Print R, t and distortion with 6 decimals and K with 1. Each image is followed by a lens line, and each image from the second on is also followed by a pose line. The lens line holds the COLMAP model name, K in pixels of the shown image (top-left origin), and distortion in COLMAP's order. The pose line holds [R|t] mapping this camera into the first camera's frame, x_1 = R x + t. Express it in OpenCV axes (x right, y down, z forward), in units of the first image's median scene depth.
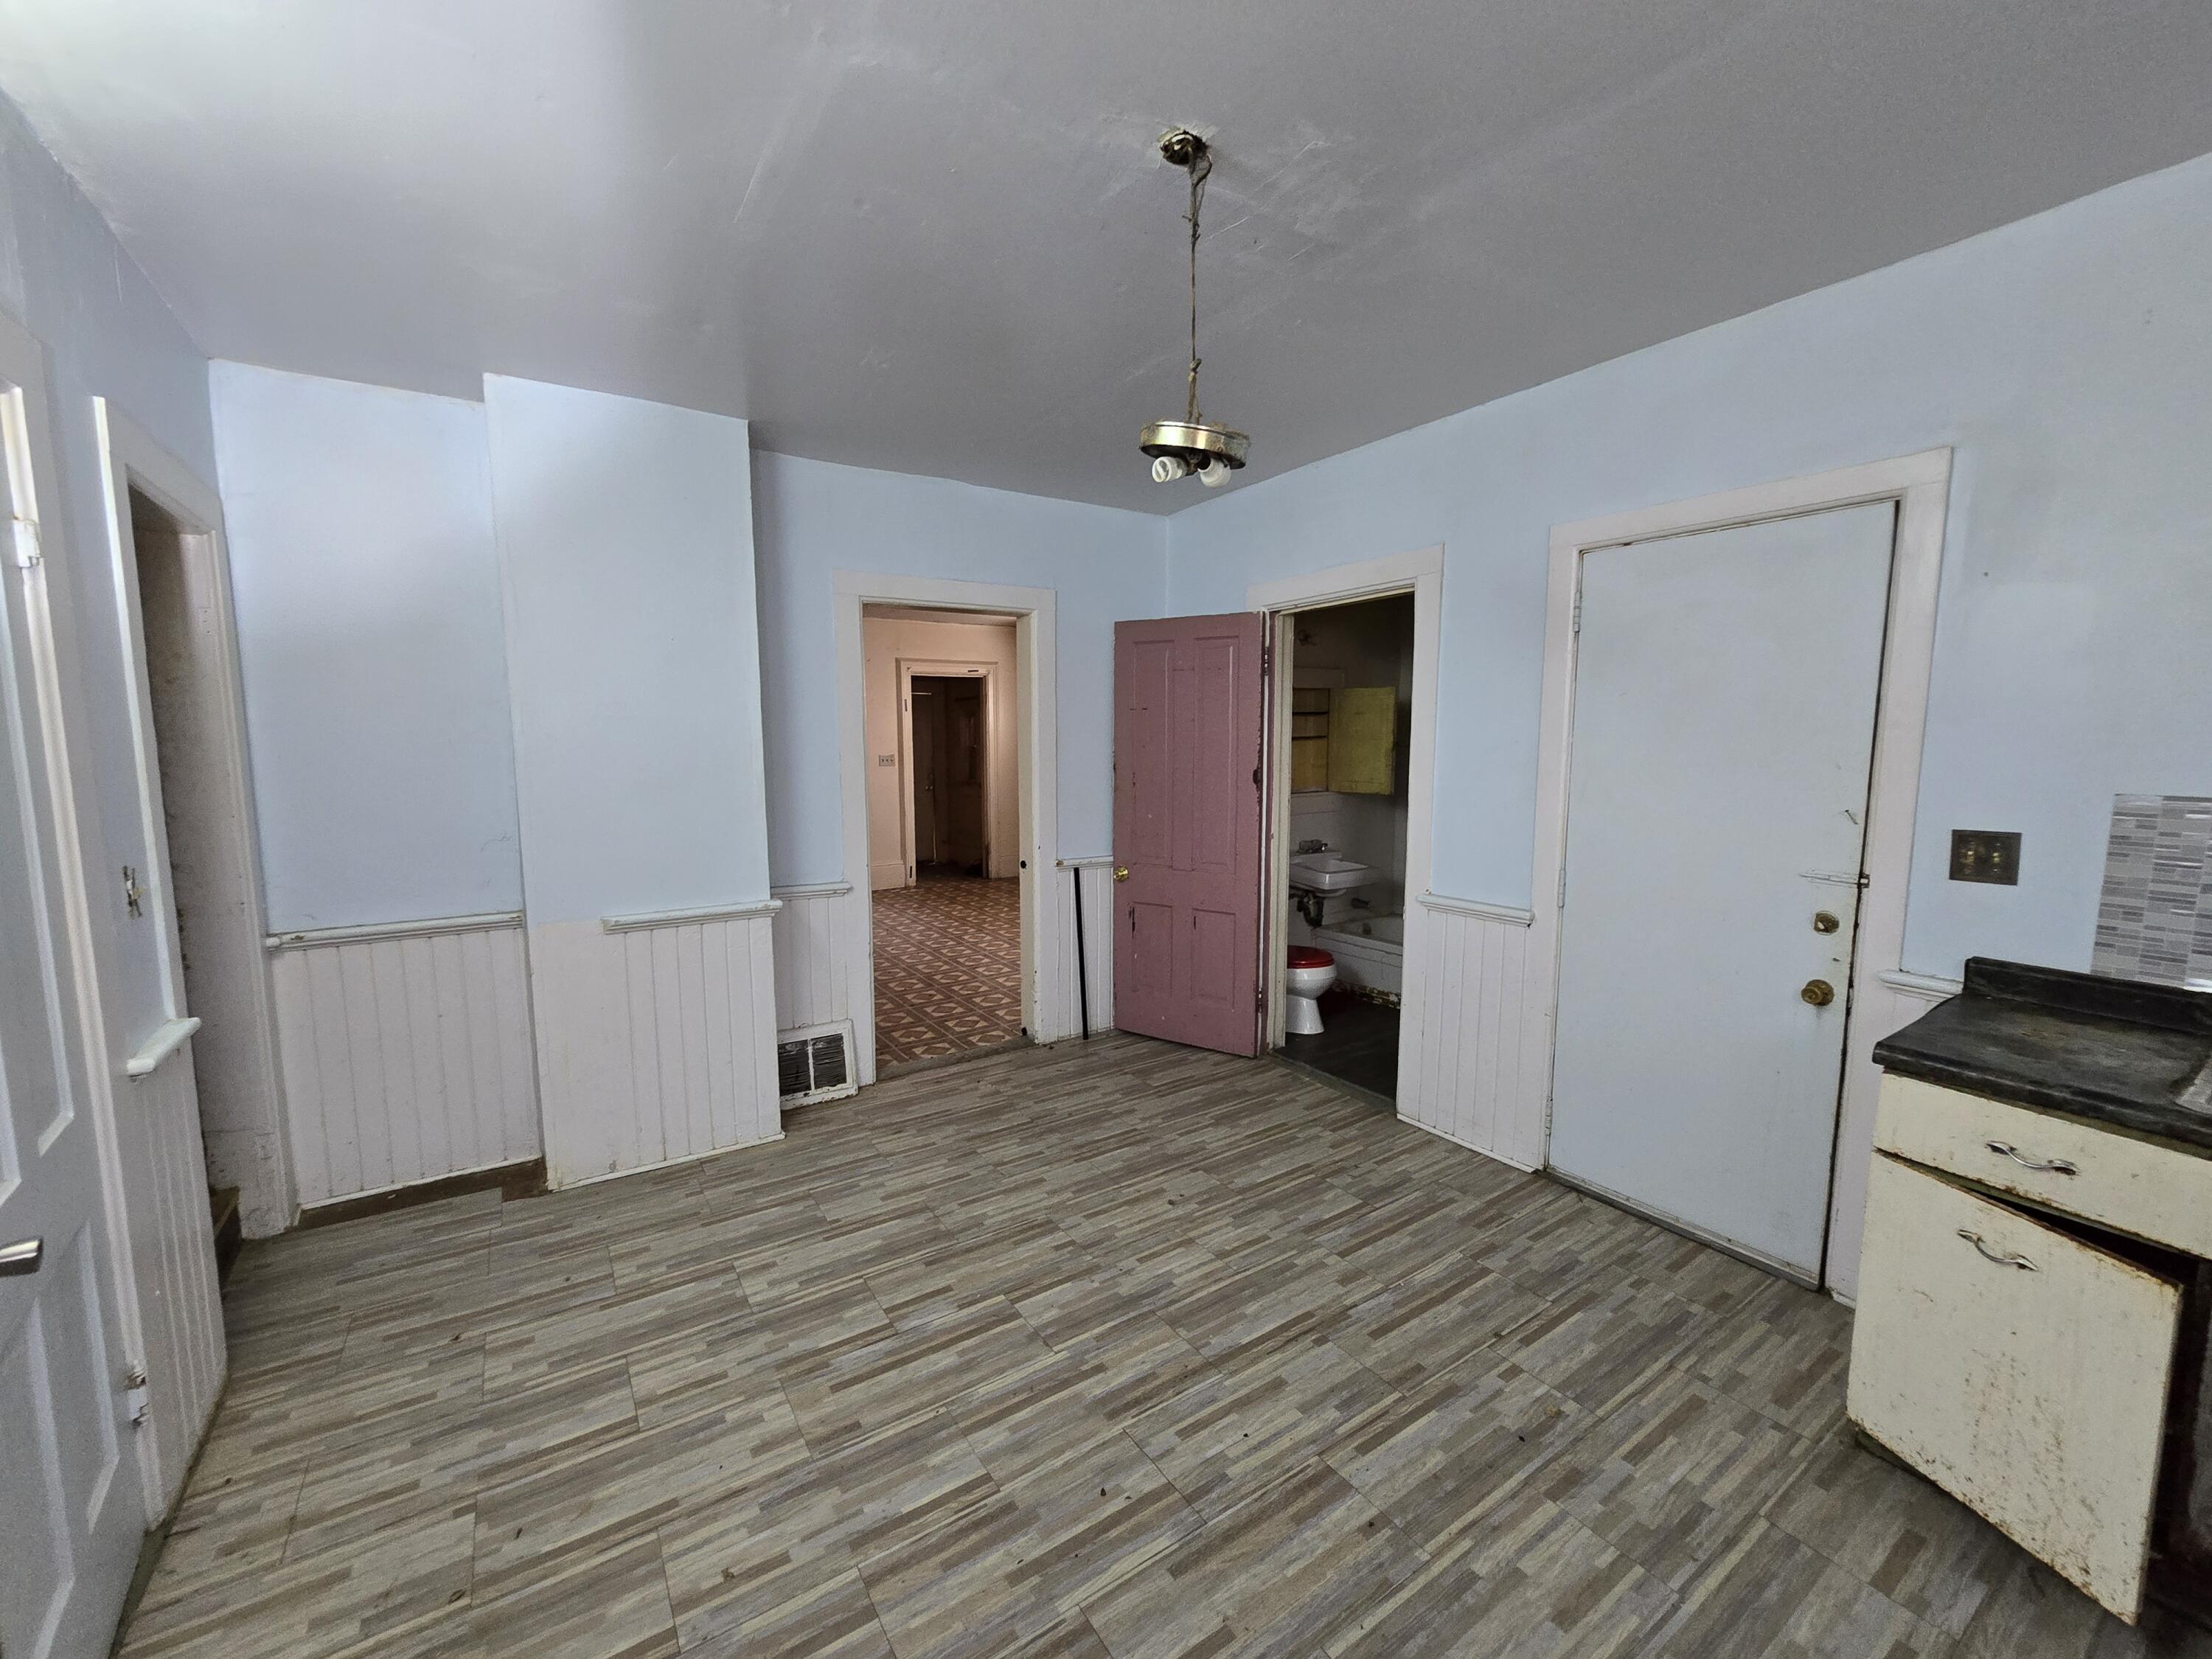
lens RADIAL K [[890.4, 0, 1110.7], [0, 890.4, 828.3], [0, 0, 1]] dist [-0.002163, 0.000563]
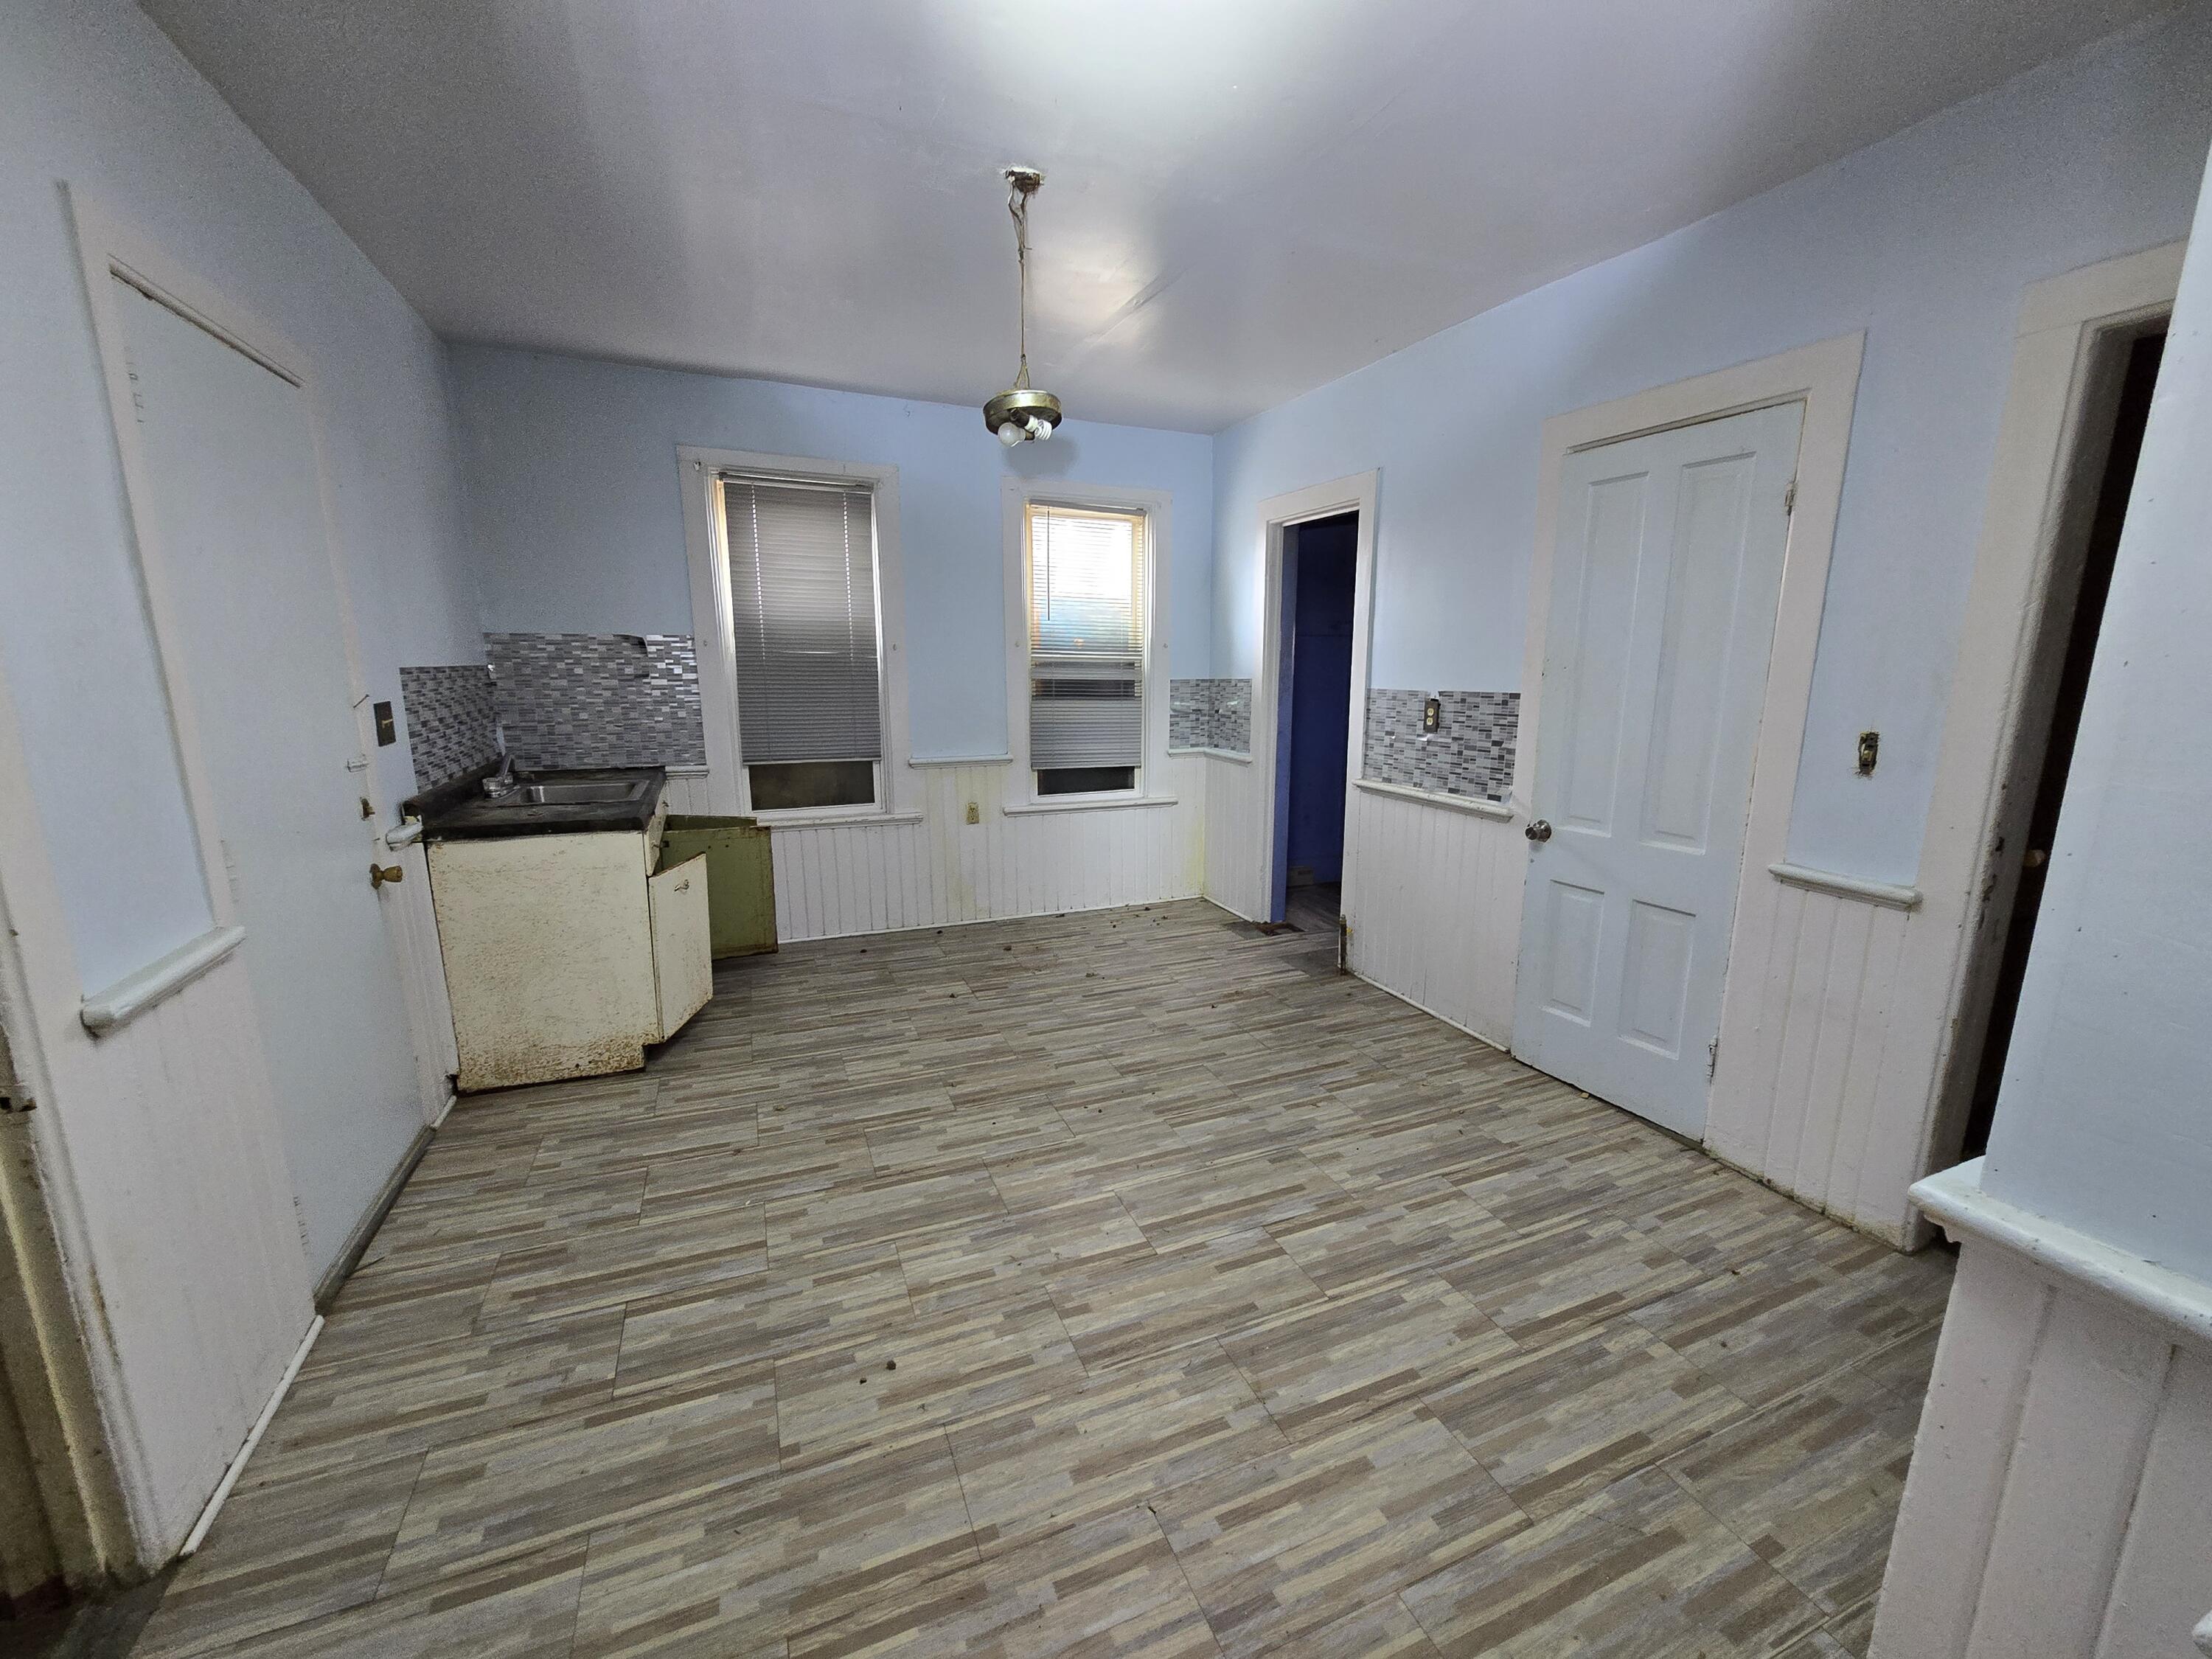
lens RADIAL K [[890.4, 0, 1111.4], [0, 890.4, 833.0], [0, 0, 1]] dist [-0.002163, 0.000563]
pose [[-0.981764, -0.040443, 0.185752, -0.236730], [0.017480, 0.953764, 0.300047, -0.162352], [-0.189299, 0.297822, -0.935665, 1.817180]]
